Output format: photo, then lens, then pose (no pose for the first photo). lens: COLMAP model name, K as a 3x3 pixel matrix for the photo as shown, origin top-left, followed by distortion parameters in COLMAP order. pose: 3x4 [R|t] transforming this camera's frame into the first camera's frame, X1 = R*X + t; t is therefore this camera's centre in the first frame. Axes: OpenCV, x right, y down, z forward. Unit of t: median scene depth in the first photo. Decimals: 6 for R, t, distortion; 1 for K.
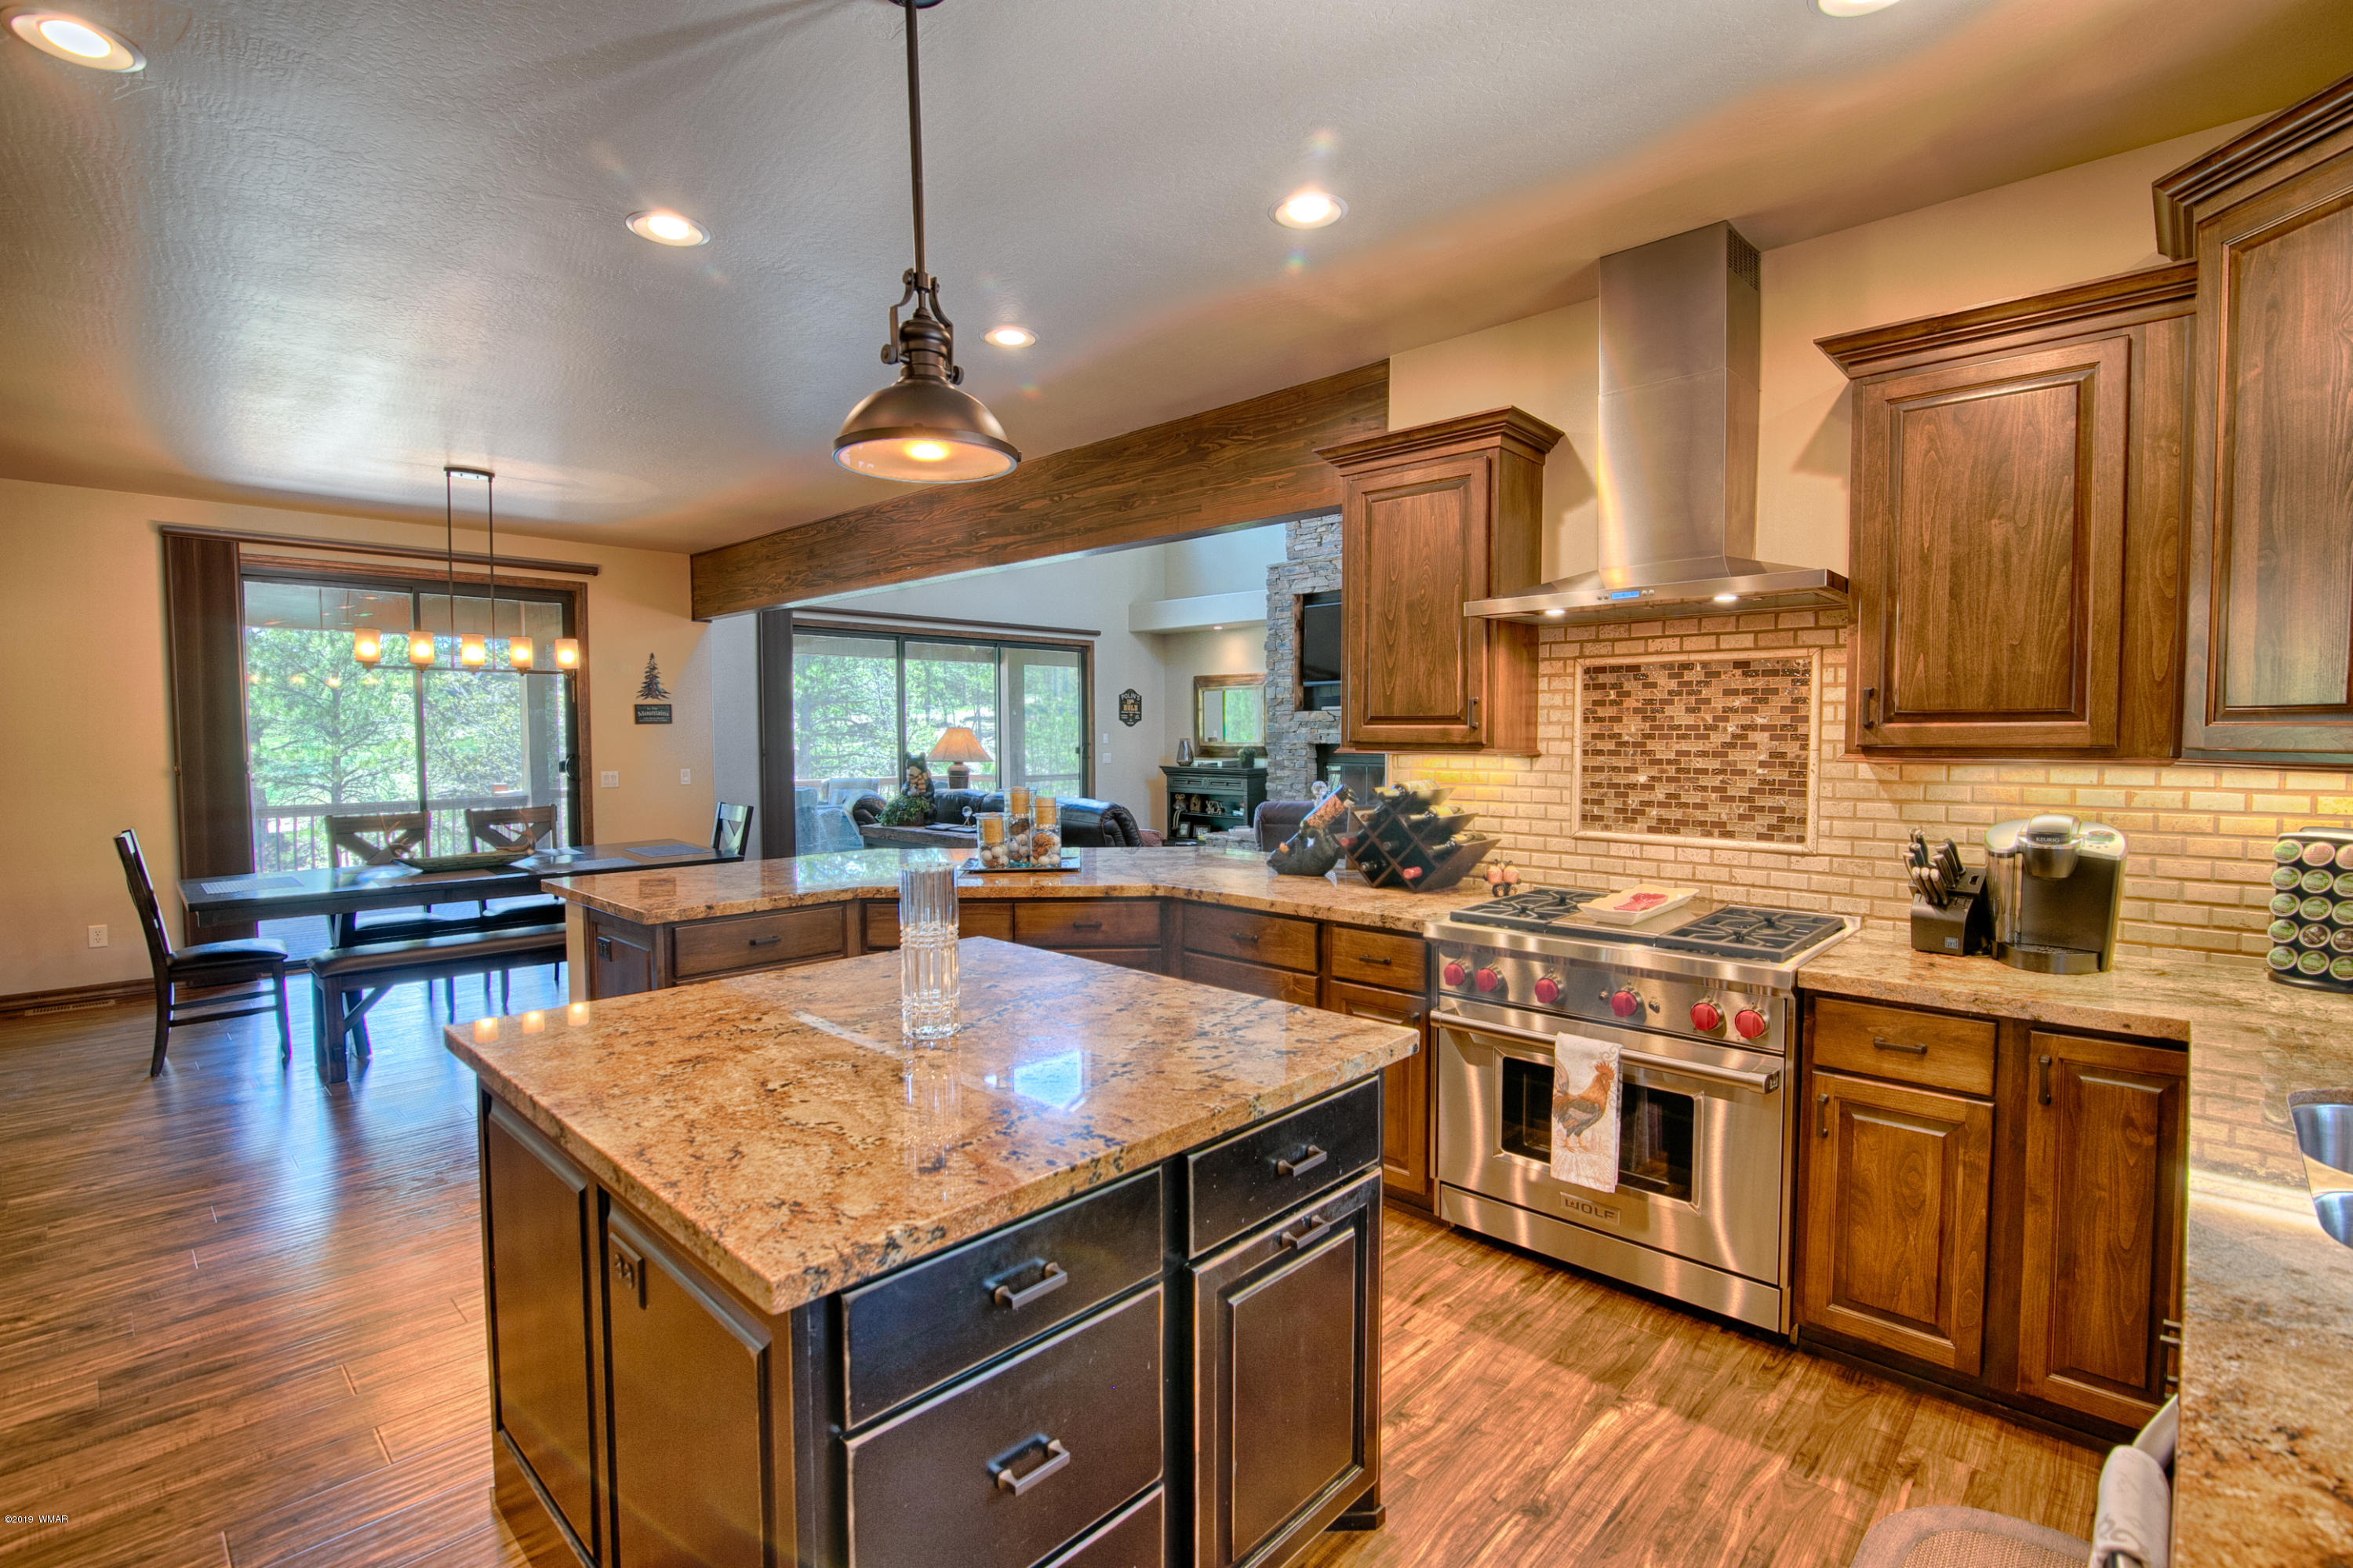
lens RADIAL K [[1078.8, 0, 1189.1], [0, 1078.8, 787.4], [0, 0, 1]] dist [-0.020636, 0.001641]
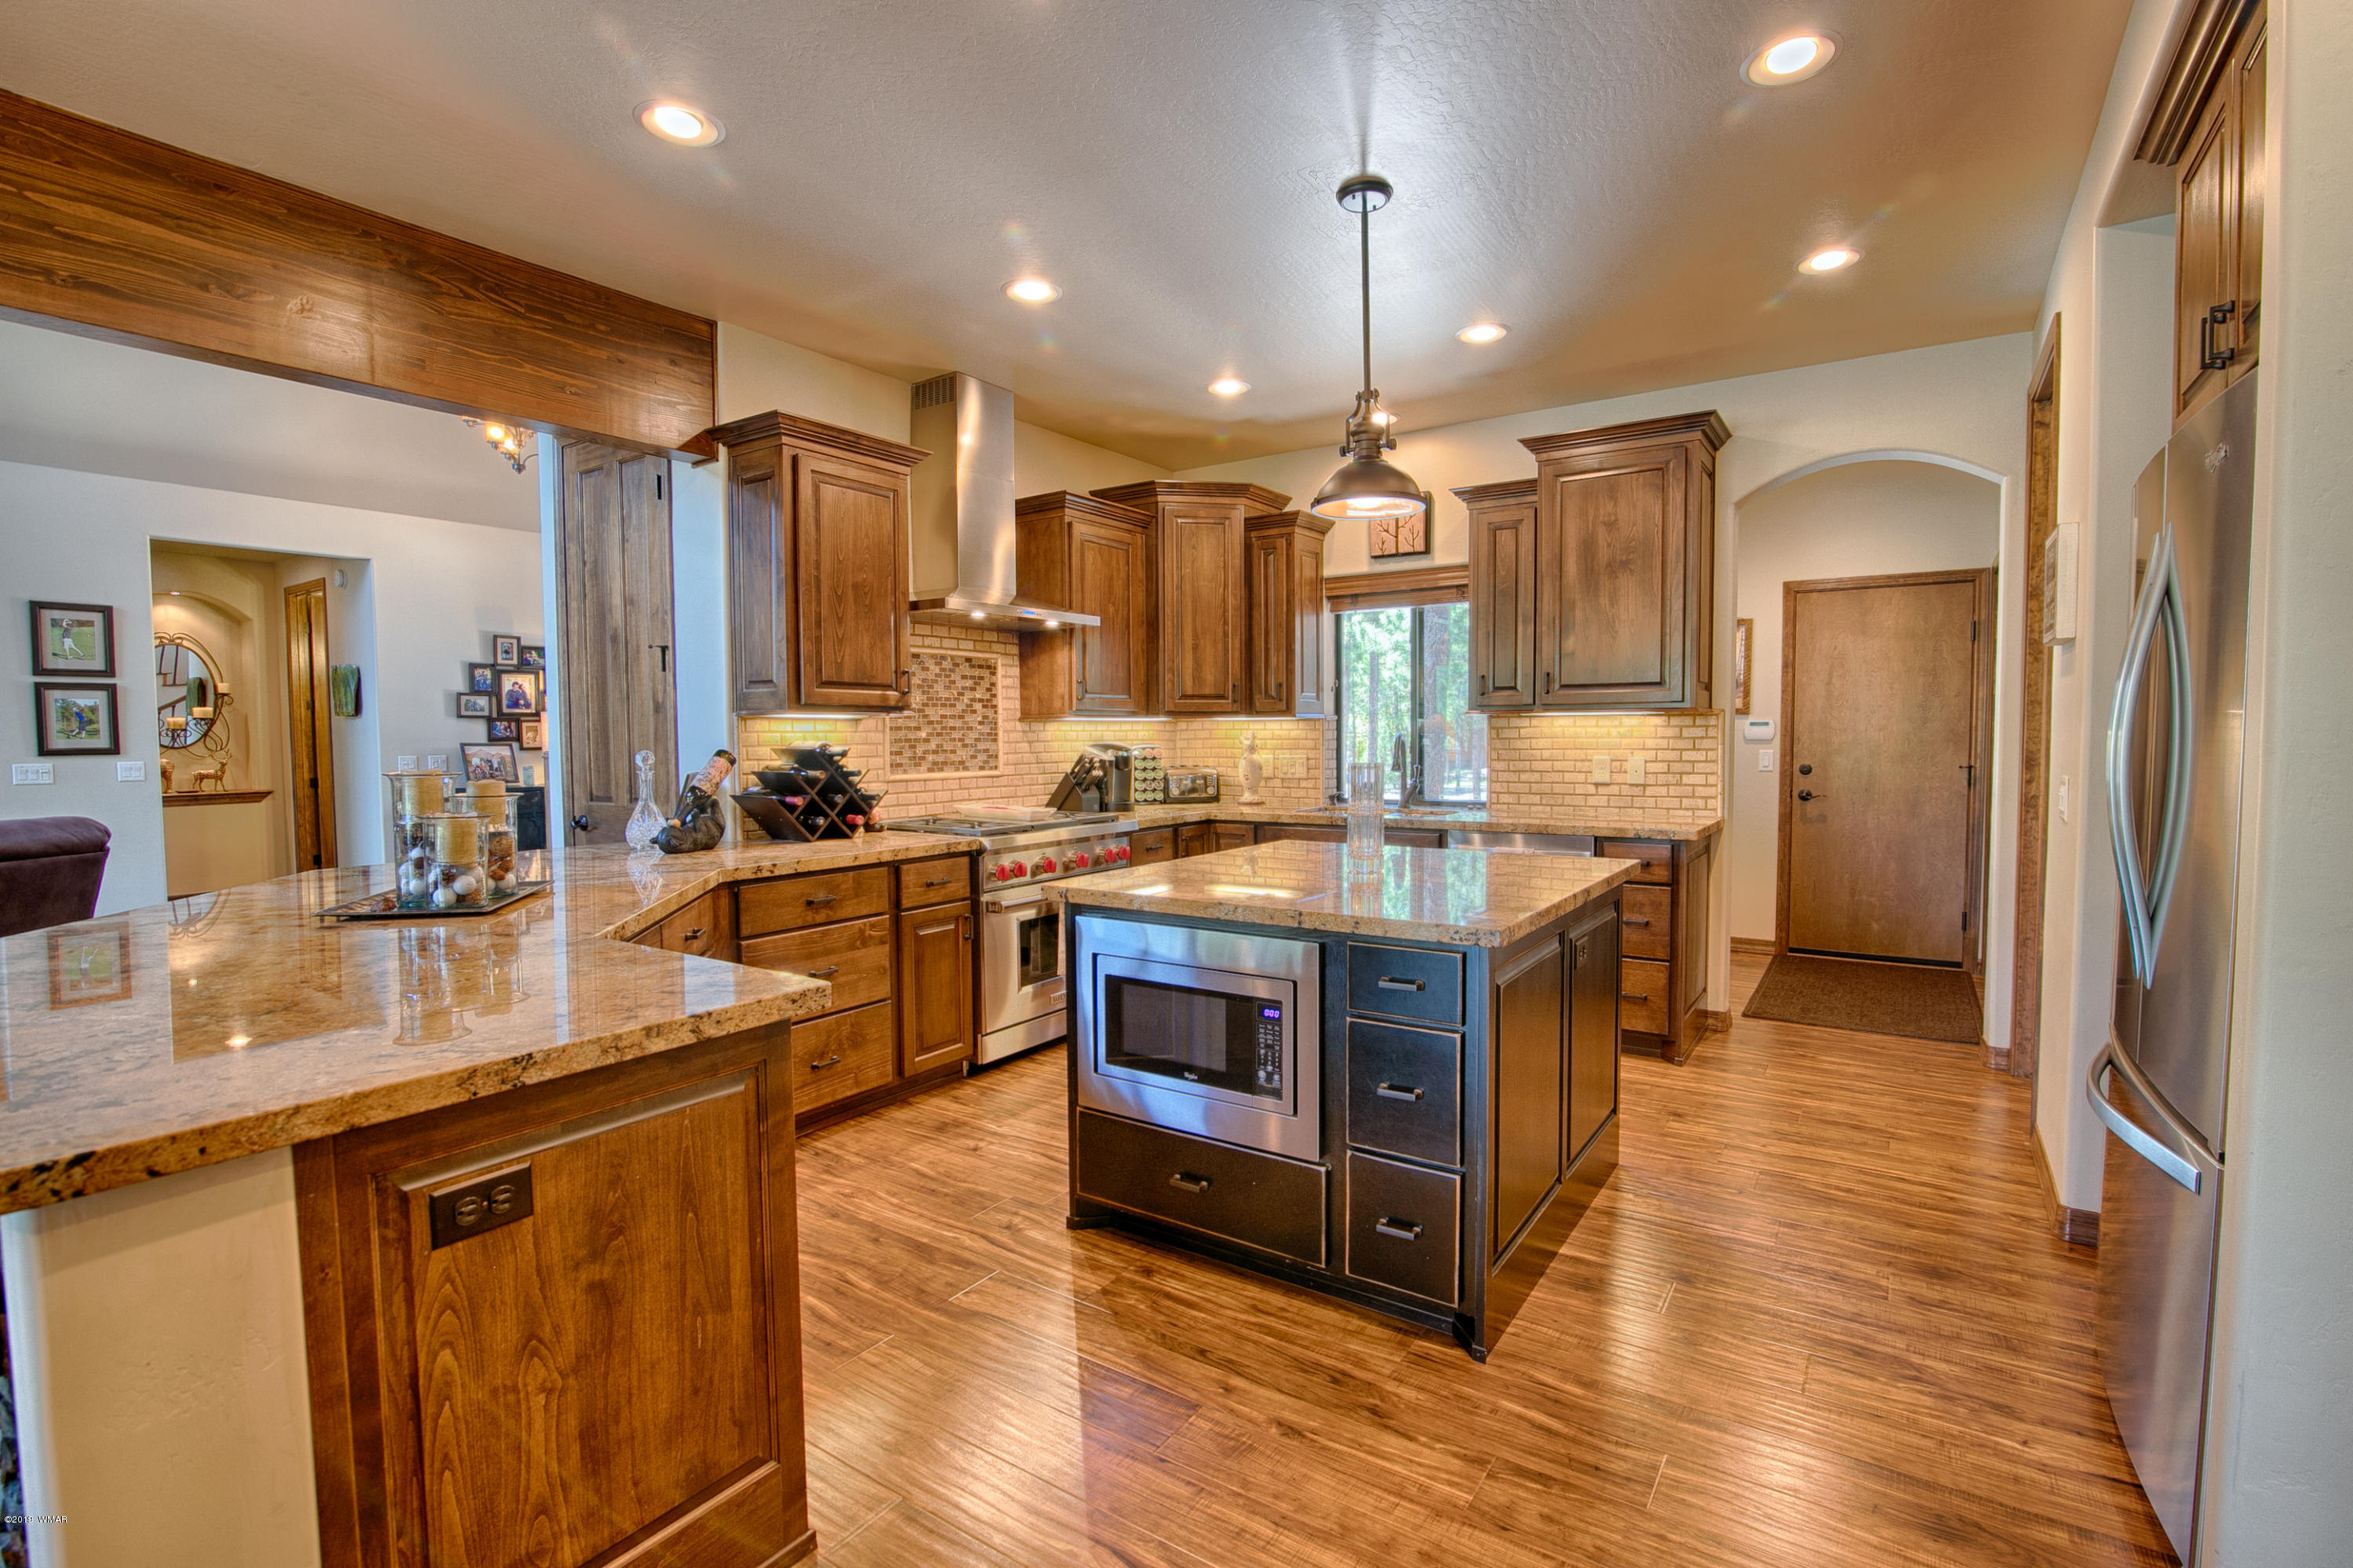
lens RADIAL K [[1078.8, 0, 1174.1], [0, 1078.8, 786.9], [0, 0, 1]] dist [-0.020636, 0.001641]
pose [[-0.155757, -0.045536, 0.986745, -0.962765], [0.059823, 0.996668, 0.055437, 0.001617], [-0.985982, 0.067665, -0.152514, 0.833258]]
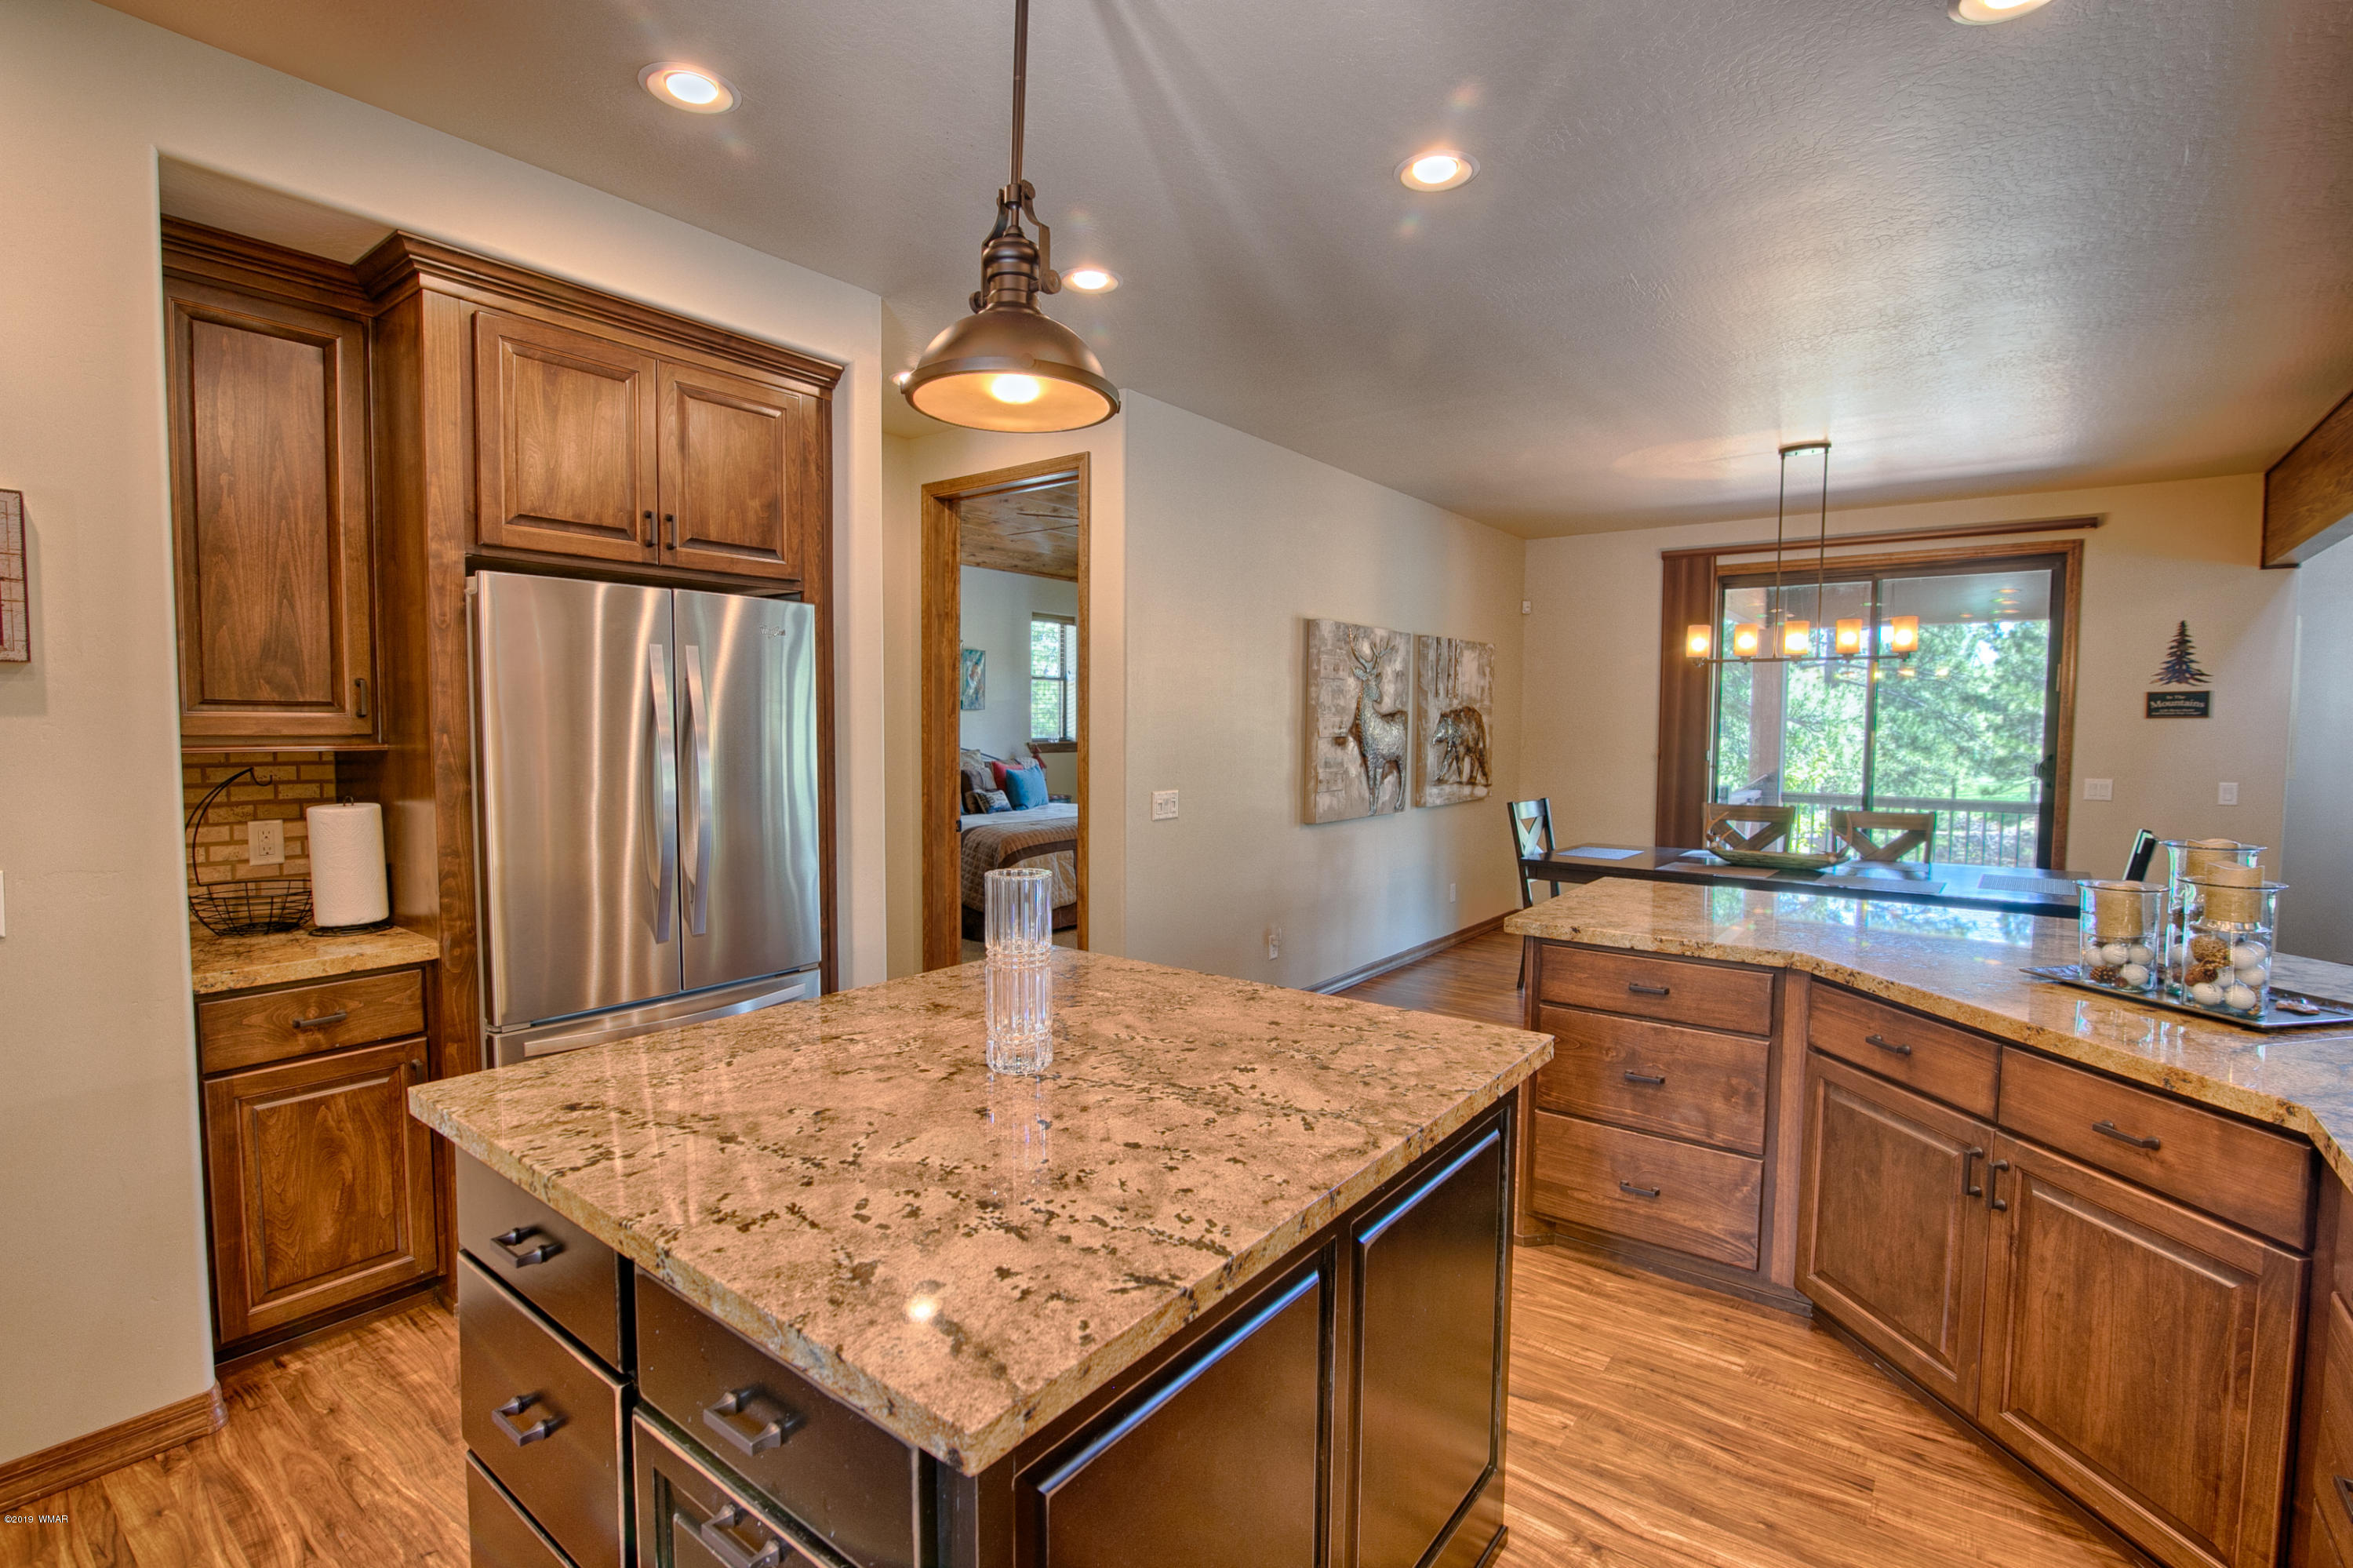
lens RADIAL K [[1078.8, 0, 1179.3], [0, 1078.8, 786.2], [0, 0, 1]] dist [-0.020636, 0.001641]
pose [[0.099622, 0.062598, -0.993054, 0.343334], [-0.060096, 0.996576, 0.056791, -0.029310], [0.993209, 0.054021, 0.103043, 0.567508]]
